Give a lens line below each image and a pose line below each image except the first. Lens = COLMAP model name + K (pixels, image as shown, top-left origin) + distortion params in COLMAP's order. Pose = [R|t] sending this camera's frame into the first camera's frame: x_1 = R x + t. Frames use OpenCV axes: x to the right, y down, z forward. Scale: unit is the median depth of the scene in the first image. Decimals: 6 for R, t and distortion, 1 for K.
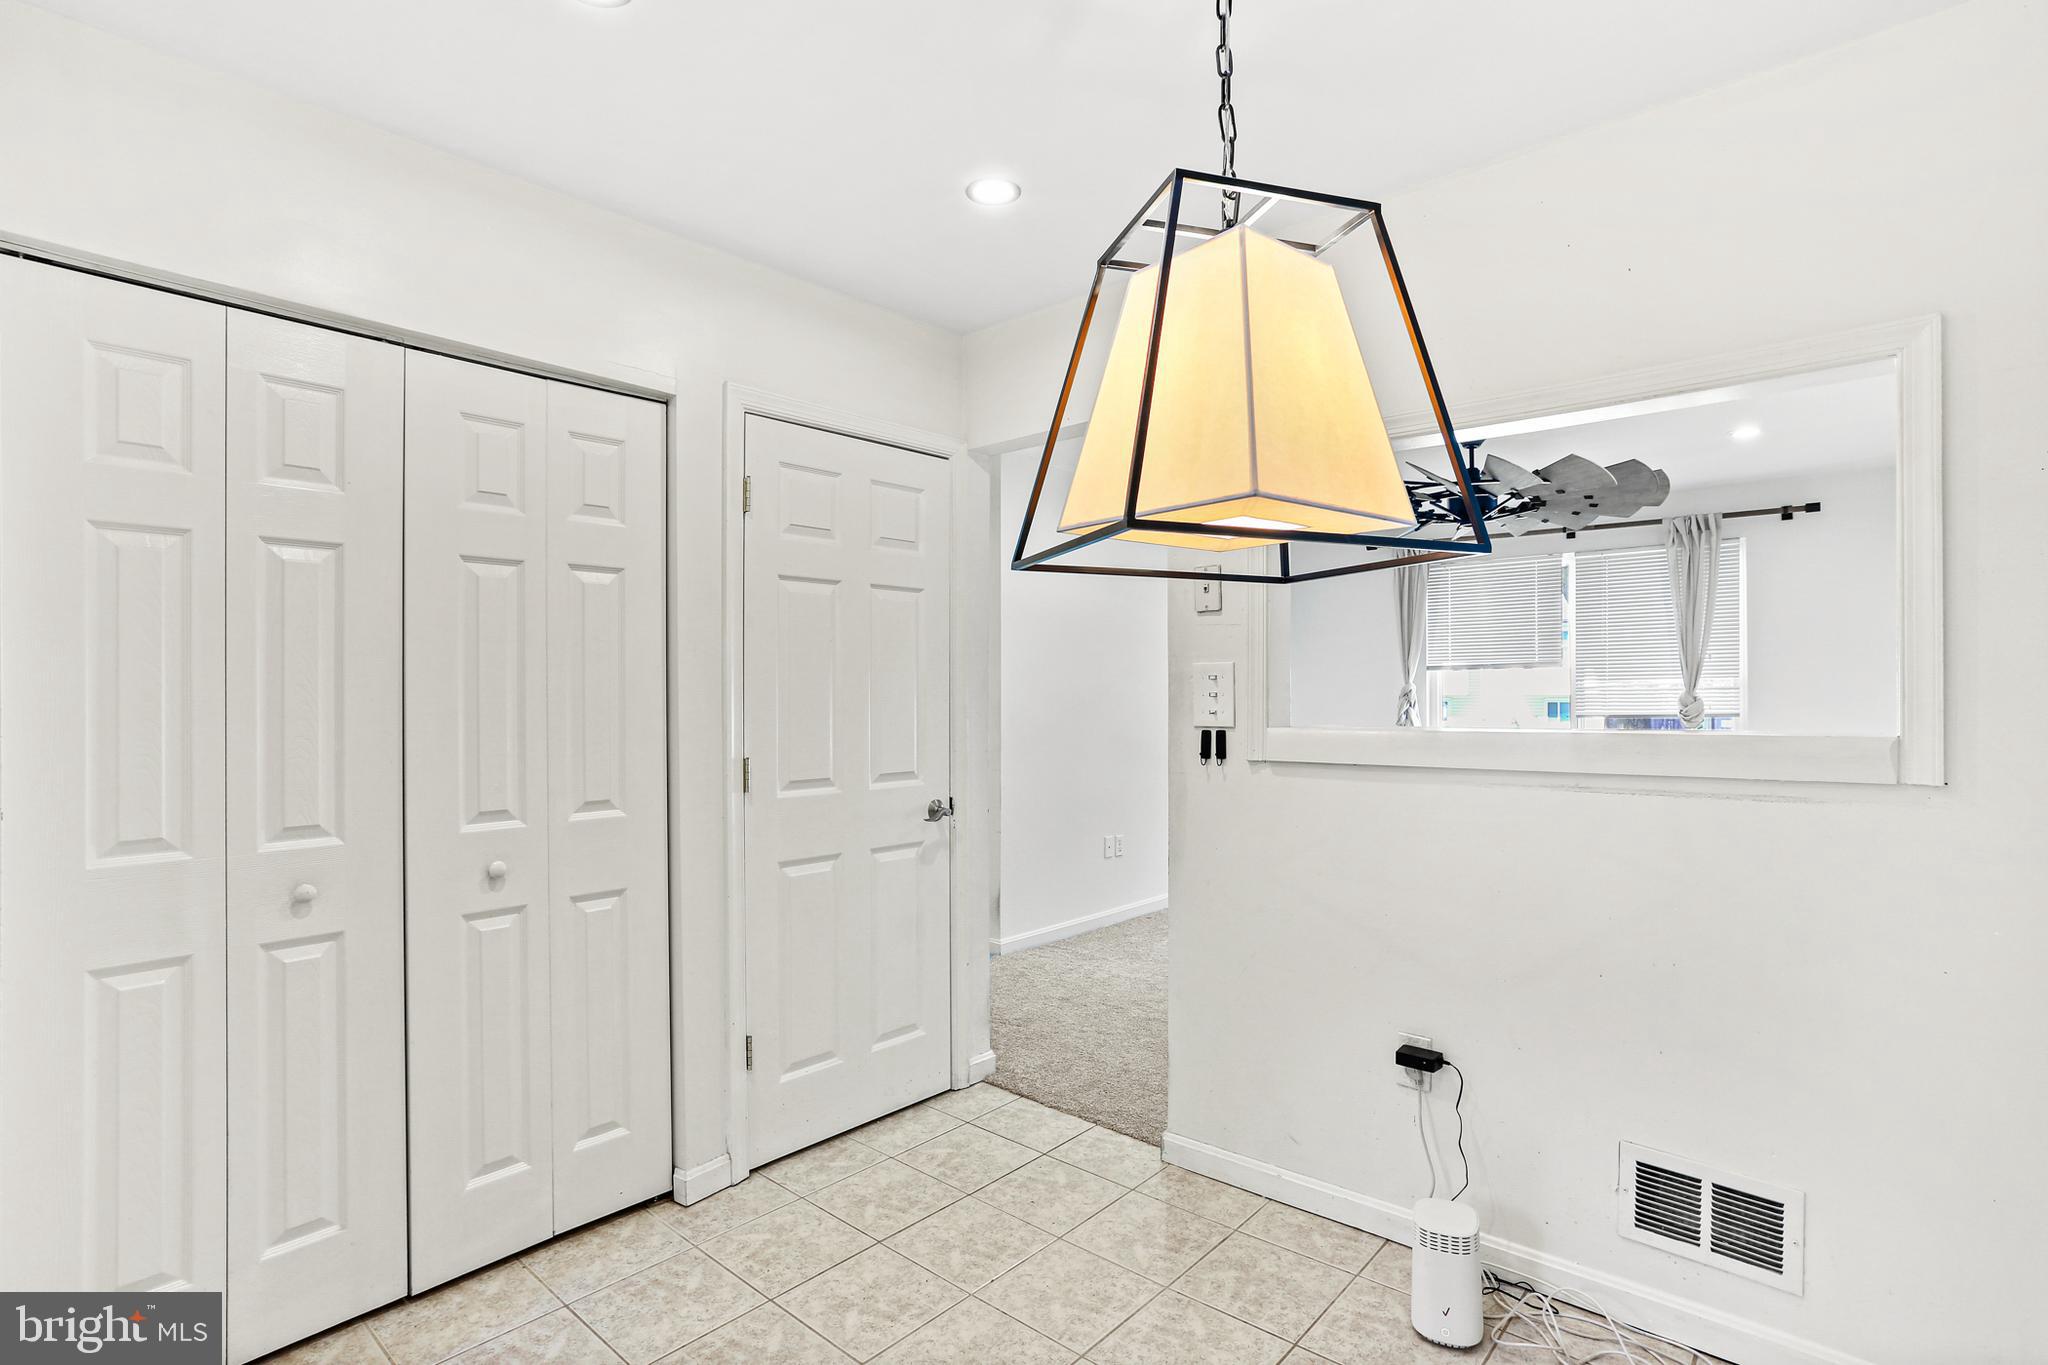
lens RADIAL K [[1007.2, 0, 1005.0], [0, 1007.2, 684.3], [0, 0, 1]] dist [-0.027094, 0.017462]
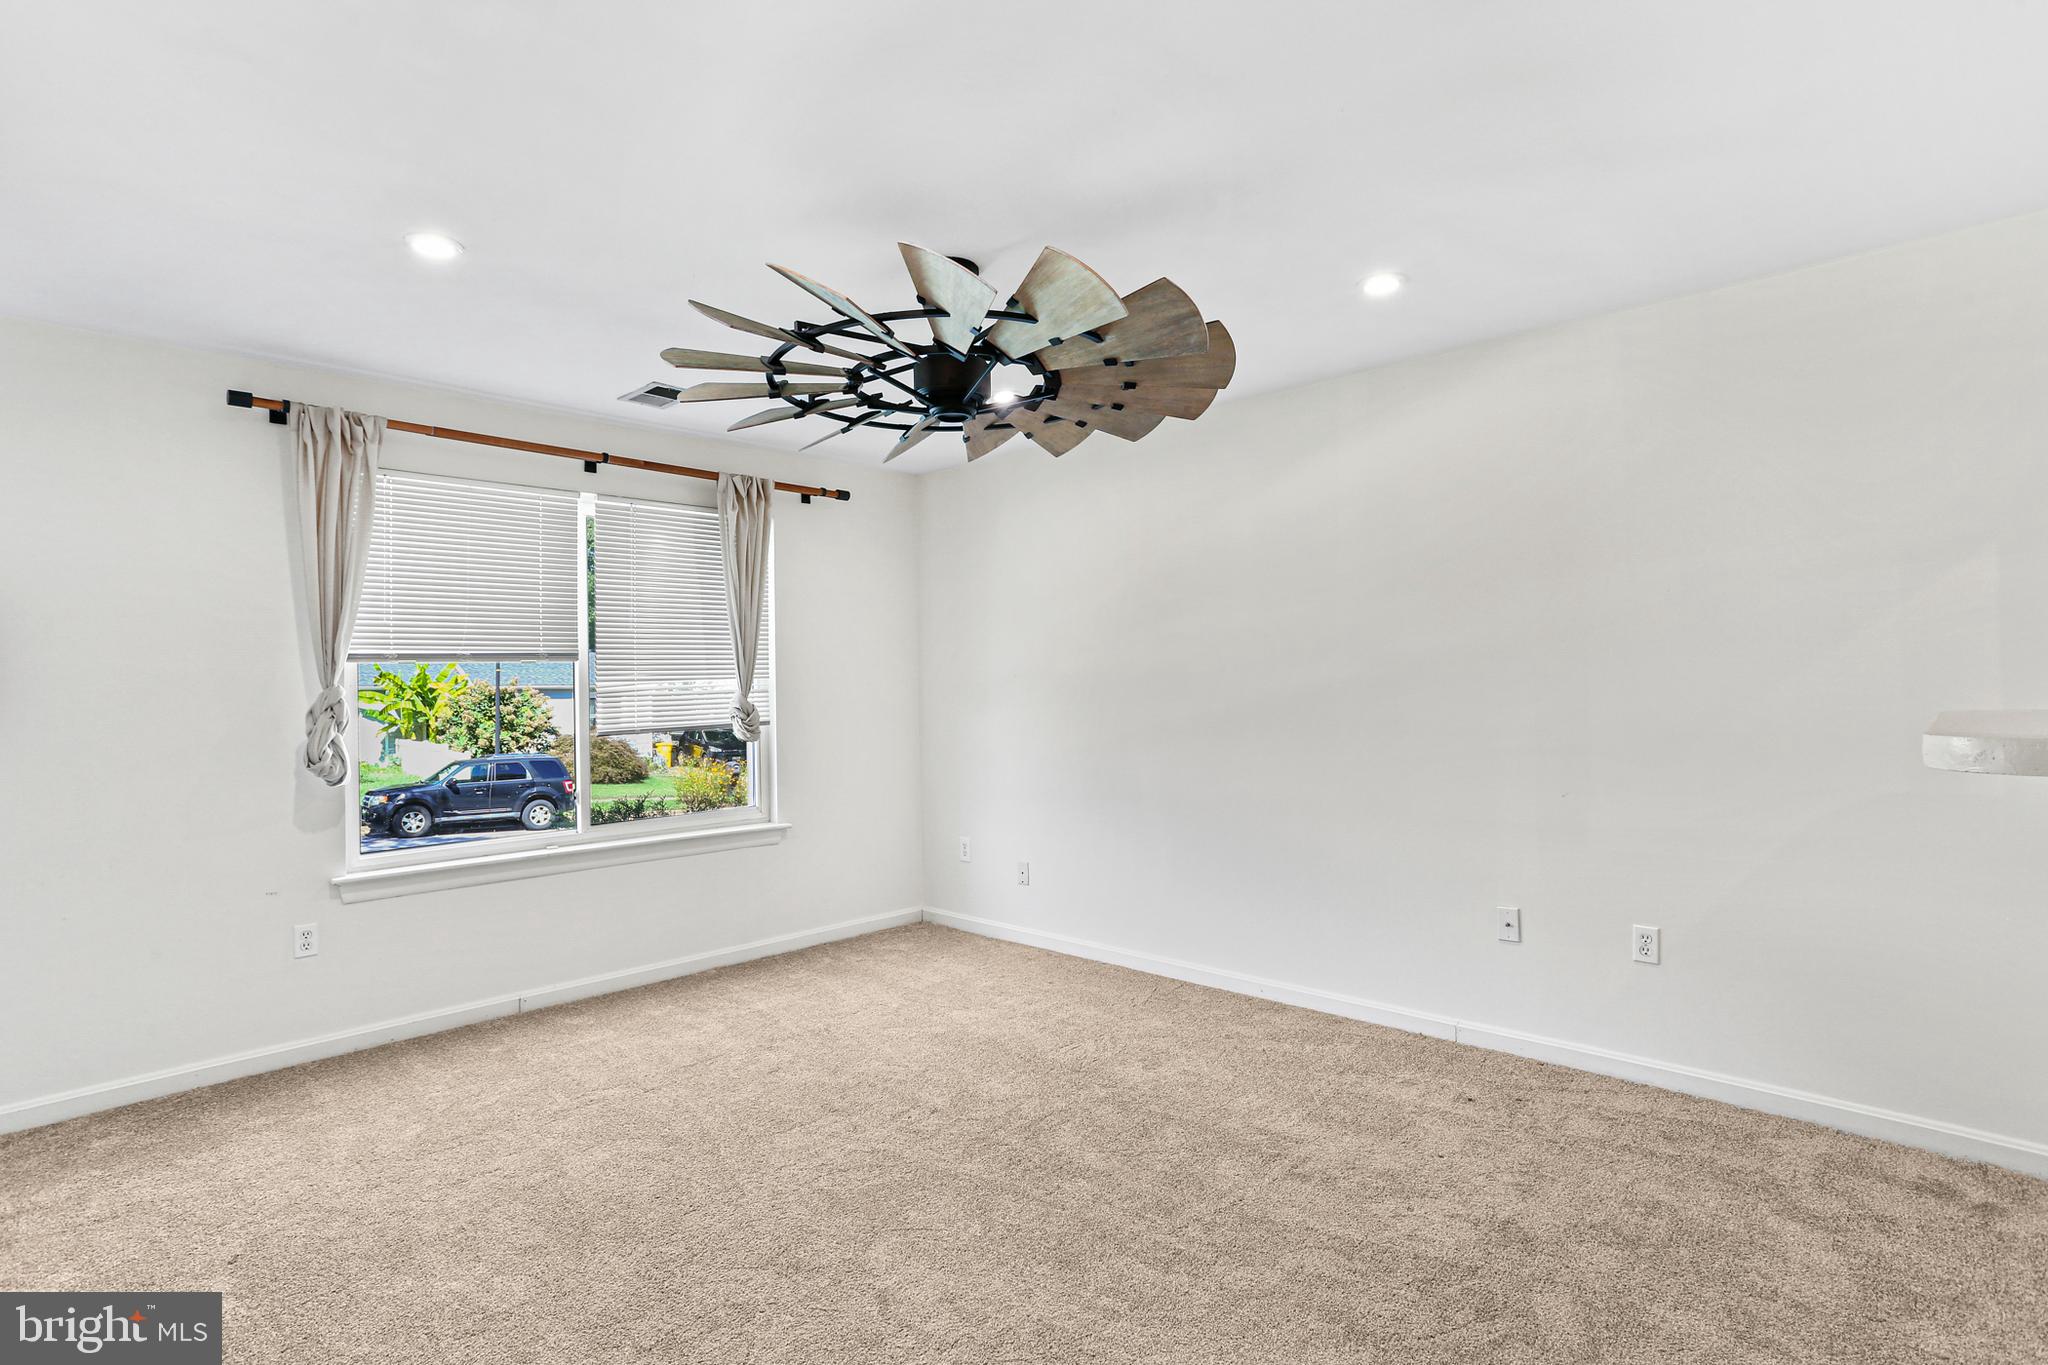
lens RADIAL K [[1007.2, 0, 1025.6], [0, 1007.2, 686.1], [0, 0, 1]] dist [-0.027094, 0.017462]
pose [[0.047606, 0.003716, 0.998859, -0.177672], [0.006385, 0.999972, -0.004024, 0.006502], [-0.998846, 0.006569, 0.047581, 1.264505]]
